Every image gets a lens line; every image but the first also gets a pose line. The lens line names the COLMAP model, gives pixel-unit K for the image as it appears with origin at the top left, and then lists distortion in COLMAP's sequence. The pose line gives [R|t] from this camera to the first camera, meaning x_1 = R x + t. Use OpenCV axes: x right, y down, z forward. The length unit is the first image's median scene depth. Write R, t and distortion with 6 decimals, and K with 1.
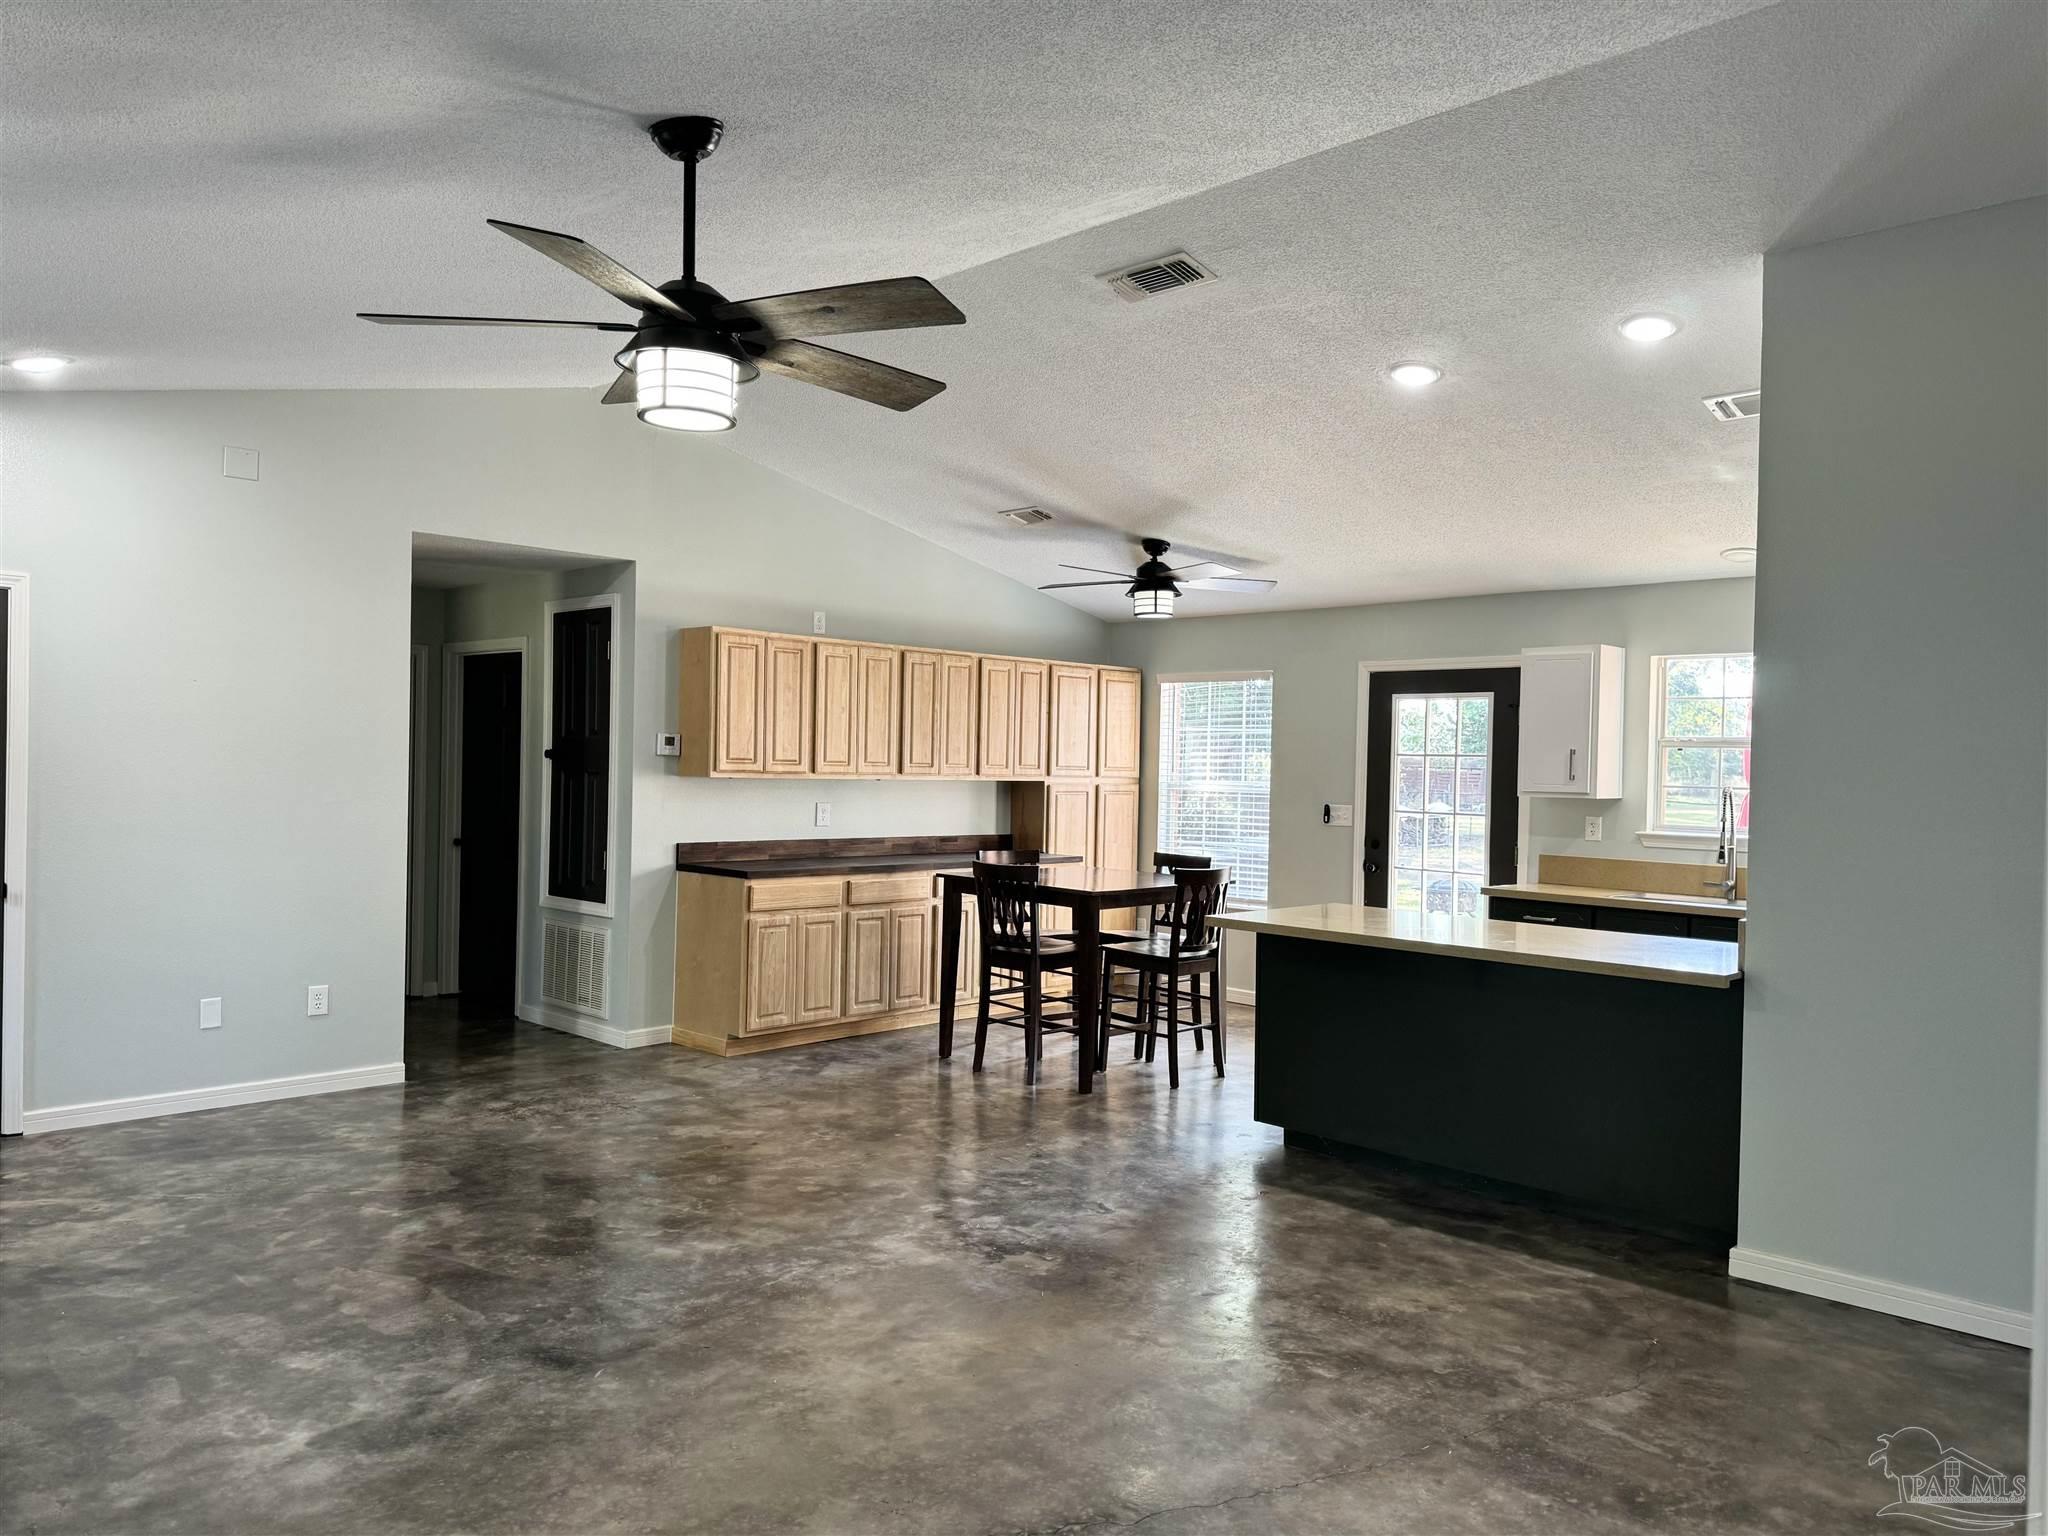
lens RADIAL K [[1440.1, 0, 1040.3], [0, 1440.1, 762.1], [0, 0, 1]] dist [0.055465, -0.076015]
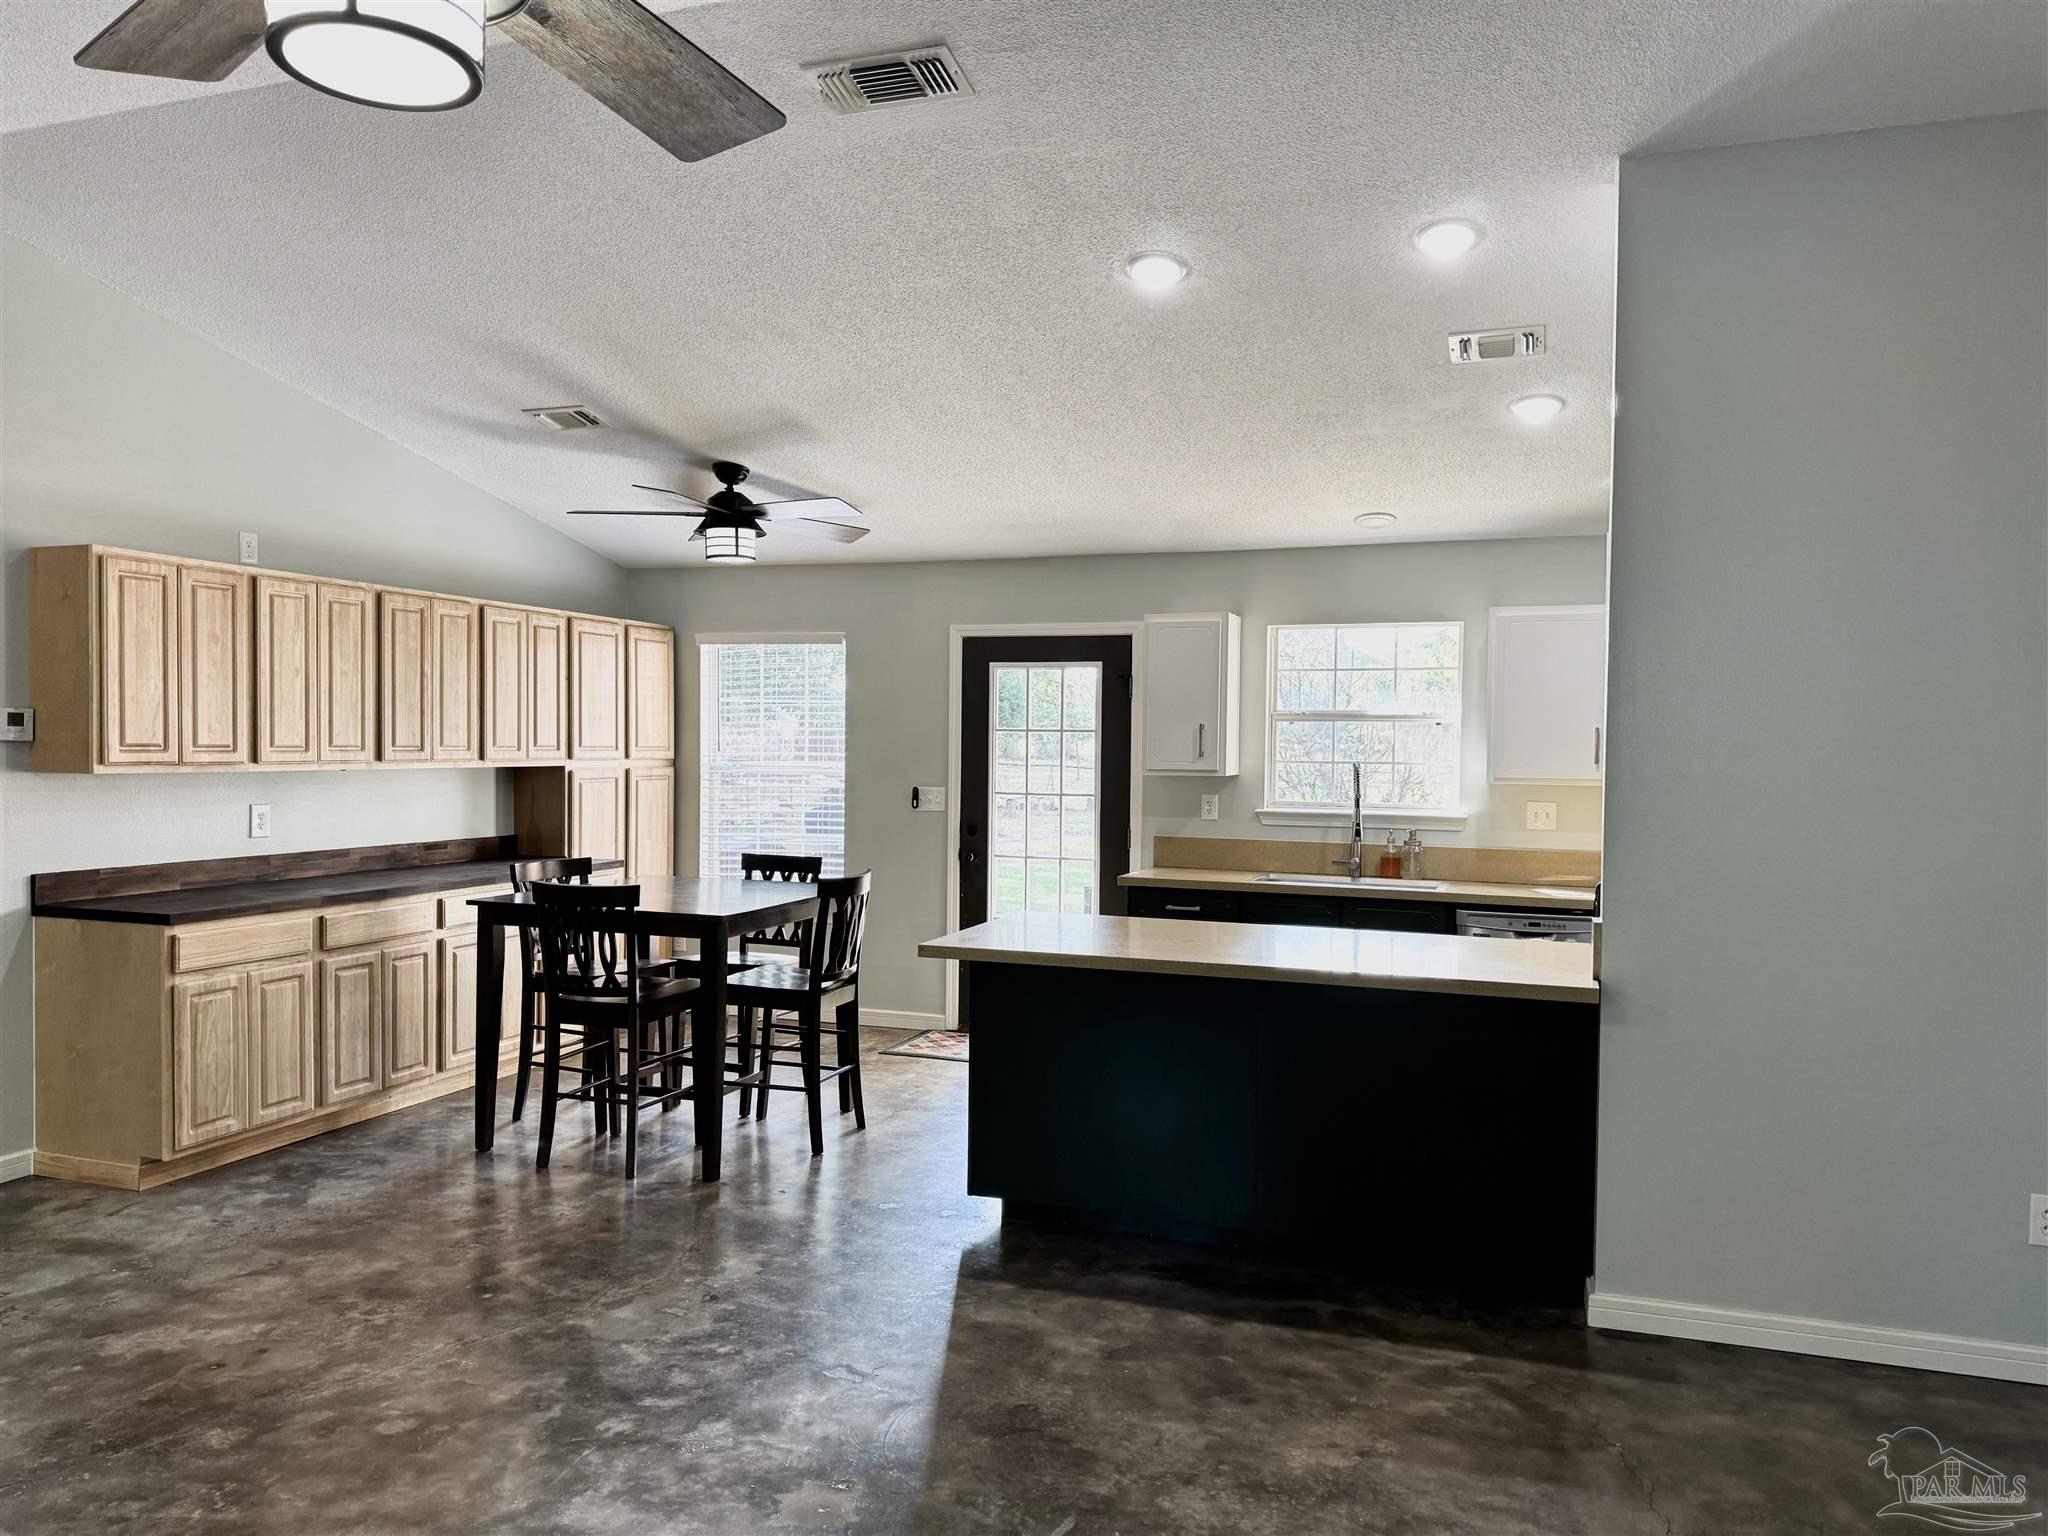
lens RADIAL K [[1440.1, 0, 1053.0], [0, 1440.1, 774.5], [0, 0, 1]] dist [0.055465, -0.076015]
pose [[0.904674, -0.021058, 0.425584, -0.122526], [0.007384, 0.999403, 0.033754, -0.009076], [-0.426041, -0.027394, 0.904289, 0.227015]]
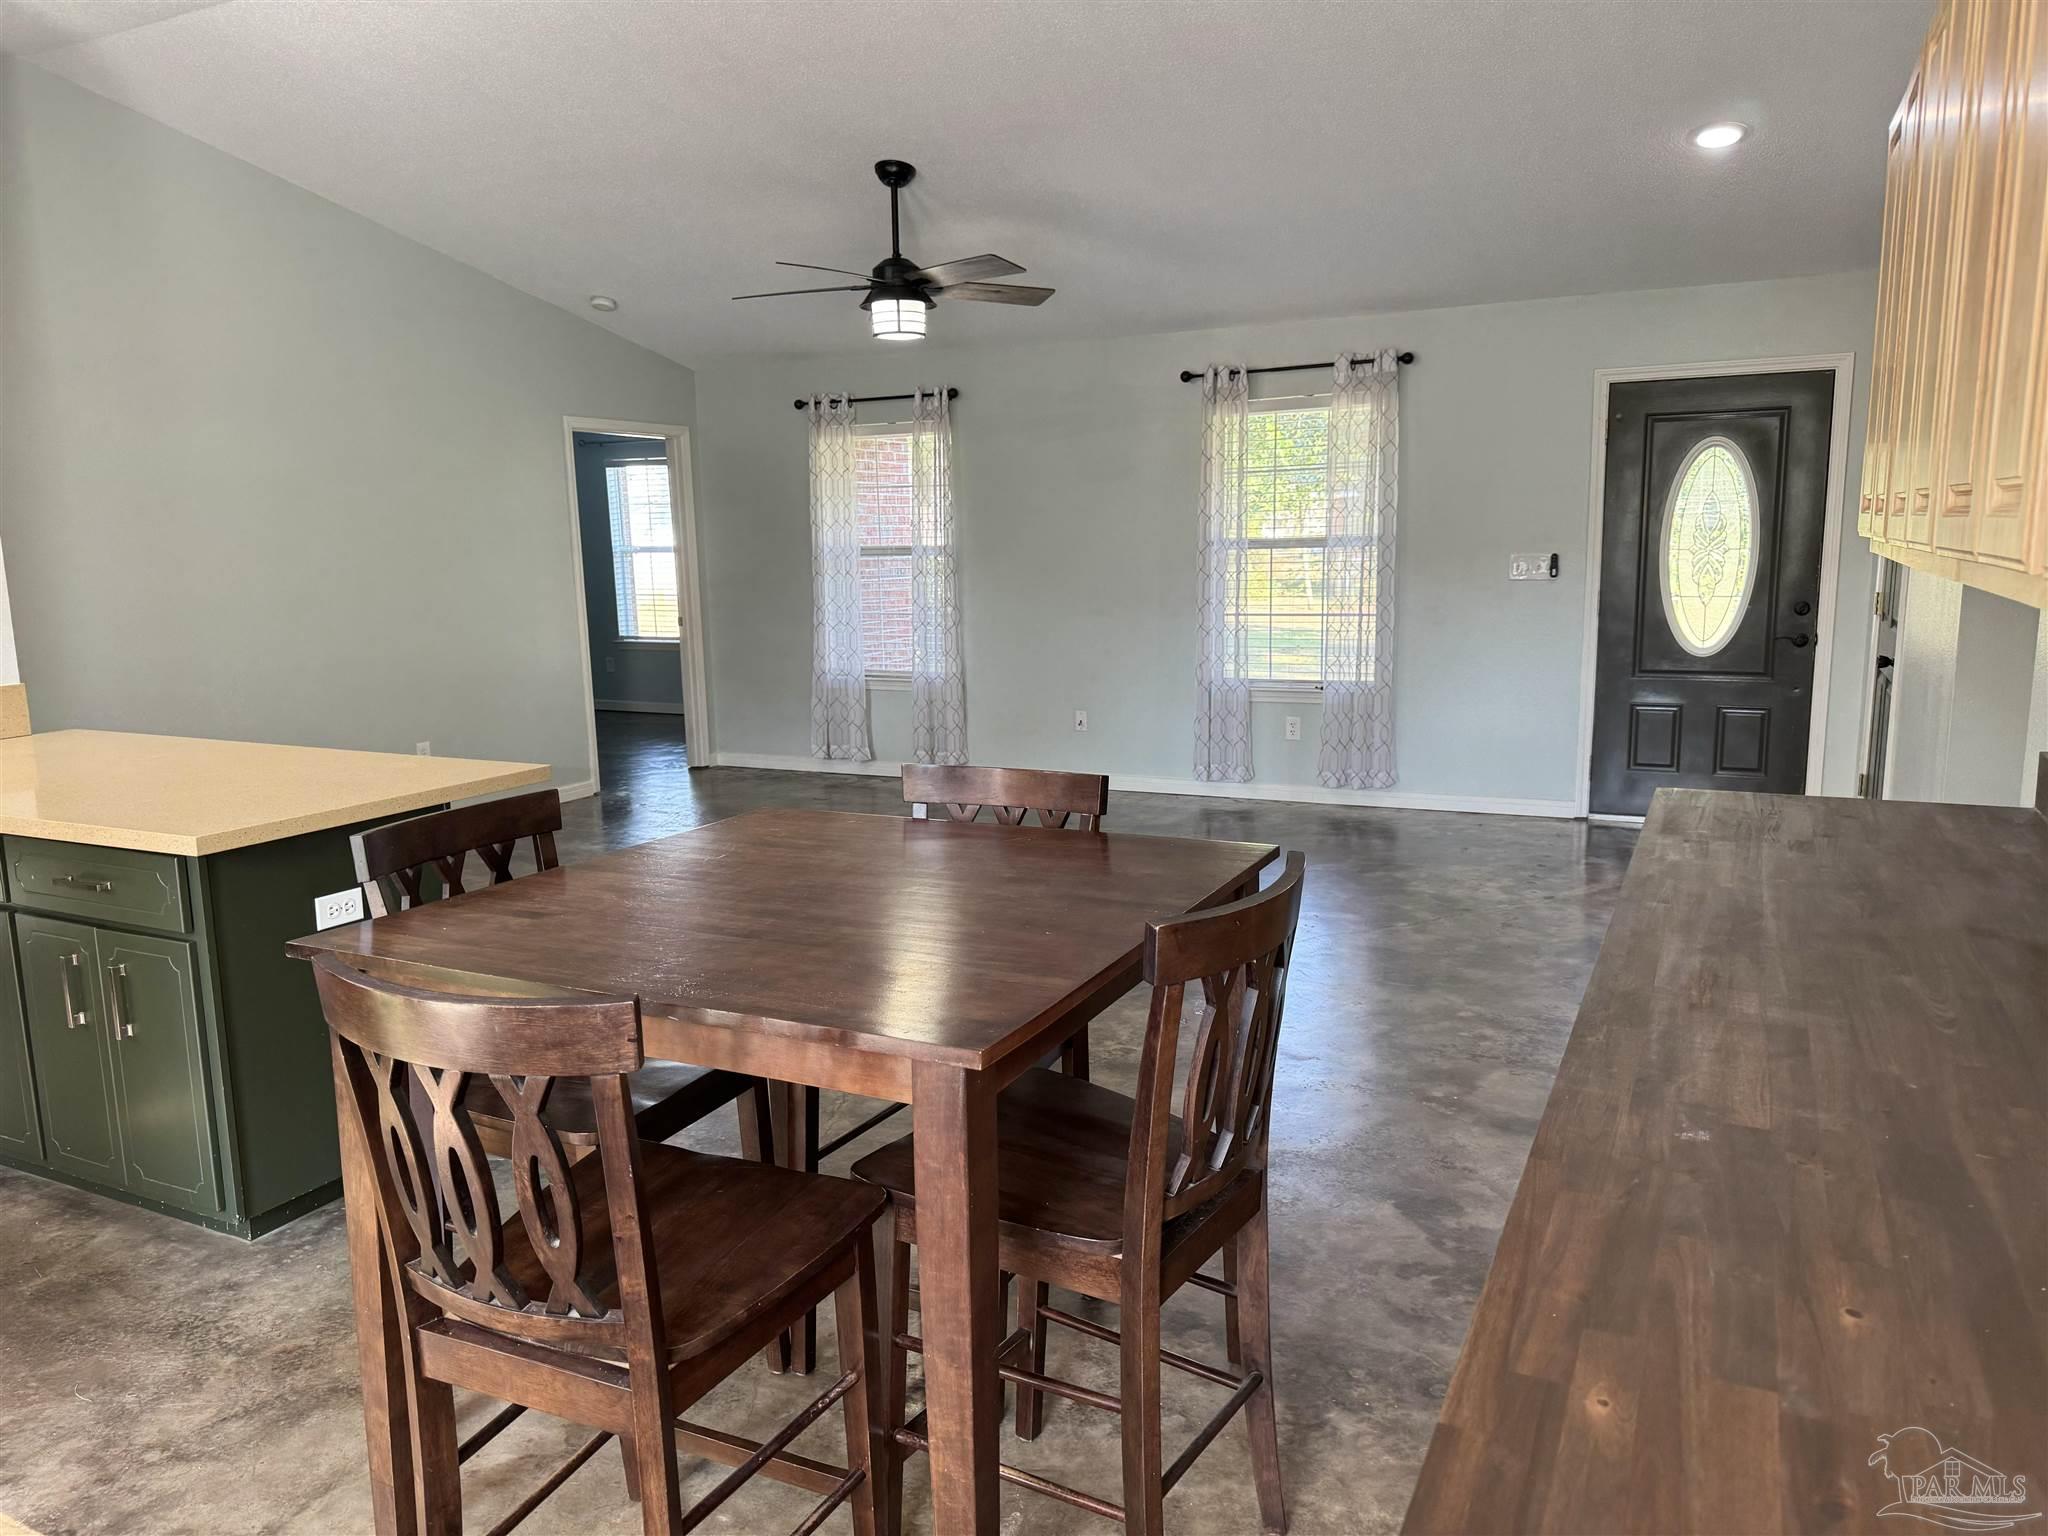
lens RADIAL K [[1440.1, 0, 1002.5], [0, 1440.1, 777.0], [0, 0, 1]] dist [0.055465, -0.076015]
pose [[-0.955754, 0.042333, -0.291105, 0.089405], [-0.004977, 0.987122, 0.159890, 0.011625], [0.294125, 0.154264, -0.943236, 1.370354]]
